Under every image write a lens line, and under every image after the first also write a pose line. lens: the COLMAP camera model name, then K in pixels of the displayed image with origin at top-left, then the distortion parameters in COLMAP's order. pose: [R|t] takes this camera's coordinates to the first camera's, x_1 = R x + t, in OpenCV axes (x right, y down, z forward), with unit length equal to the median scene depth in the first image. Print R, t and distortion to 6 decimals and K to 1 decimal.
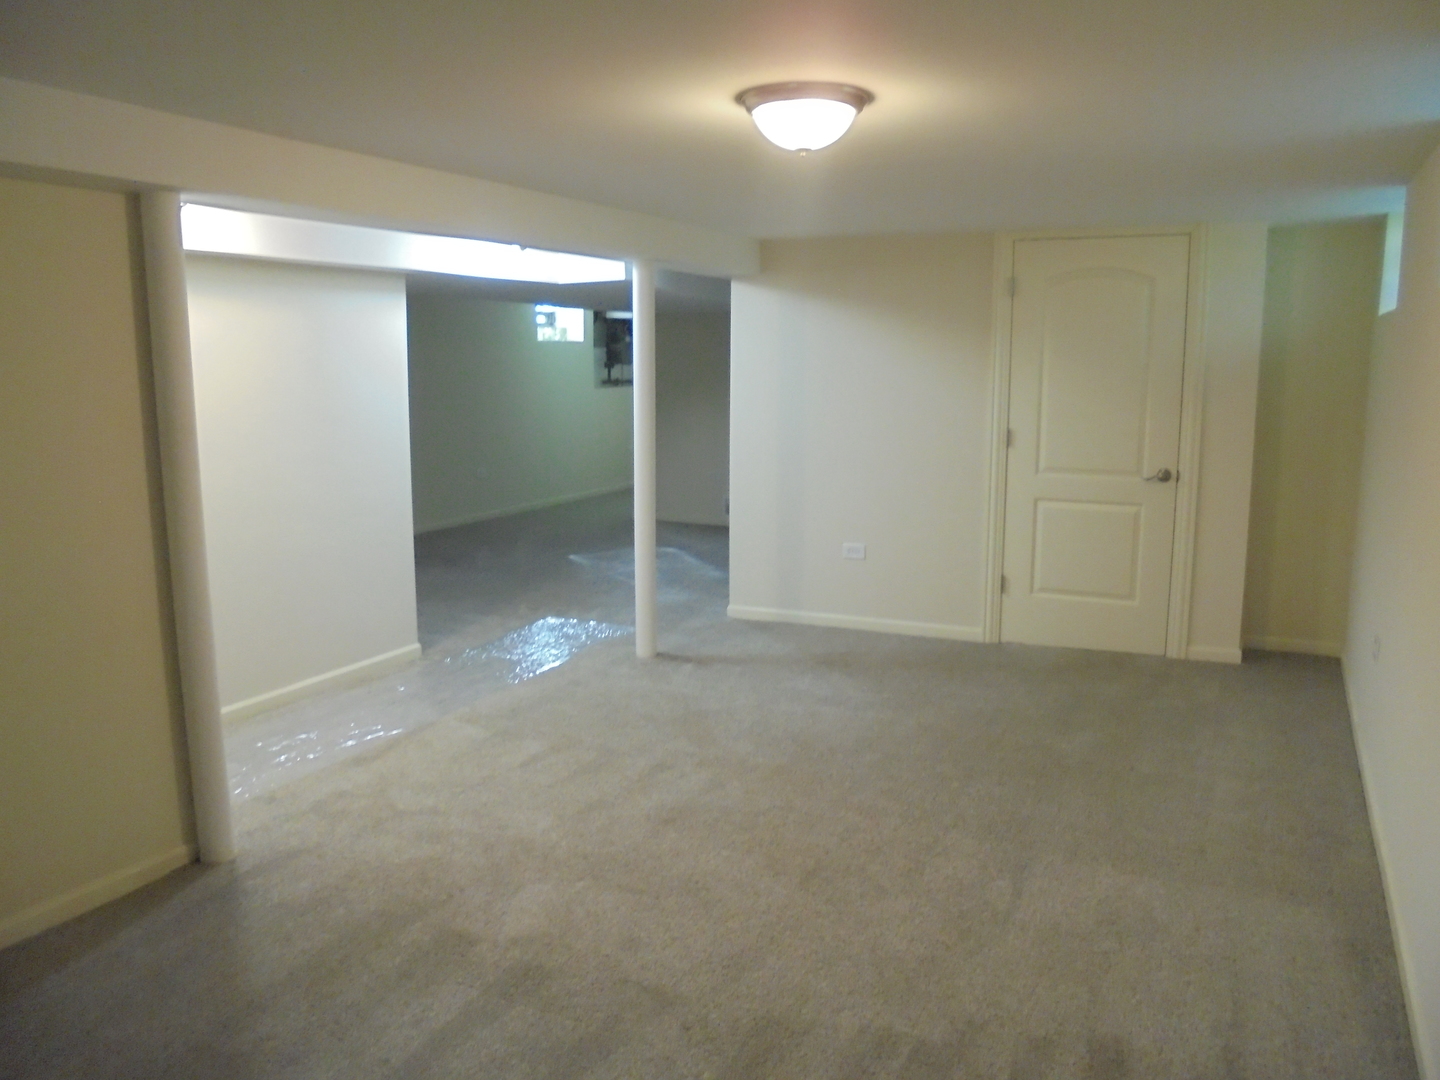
lens RADIAL K [[1100.0, 0, 720.0], [0, 1100.0, 540.0], [0, 0, 1]] dist [-0.153287, 0.156330]
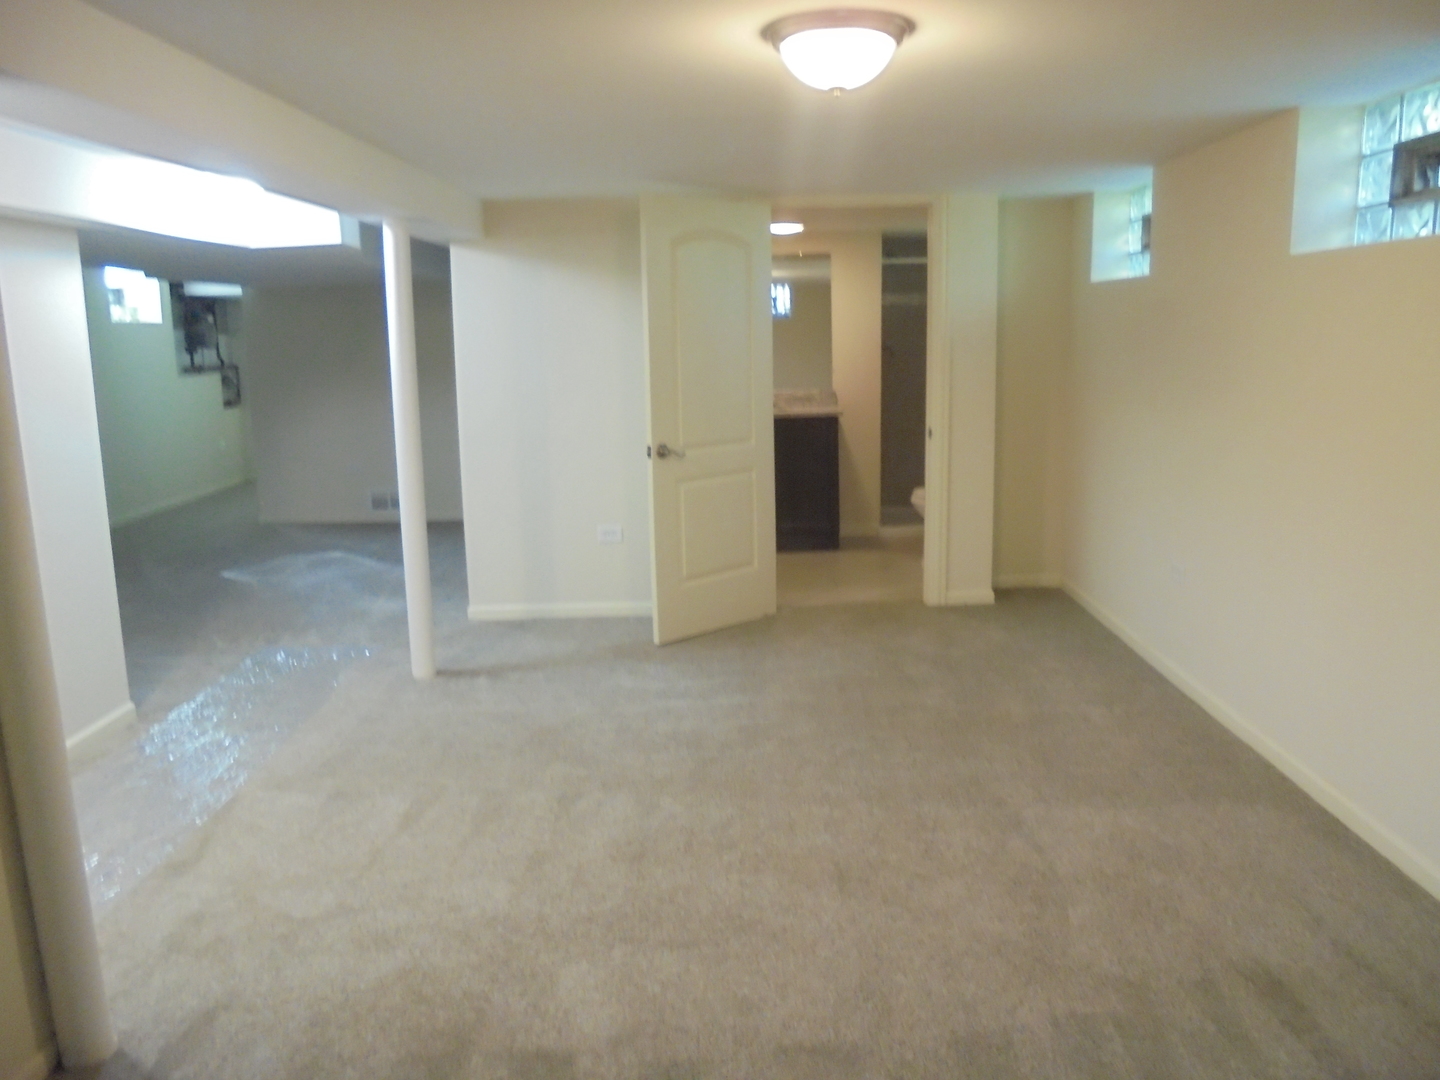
lens RADIAL K [[1100.0, 0, 720.0], [0, 1100.0, 540.0], [0, 0, 1]] dist [-0.153287, 0.156330]
pose [[0.893969, -0.096709, 0.437569, -0.247012], [0.087751, 0.995311, 0.040700, -0.017786], [-0.439453, 0.002013, 0.898263, 0.133709]]
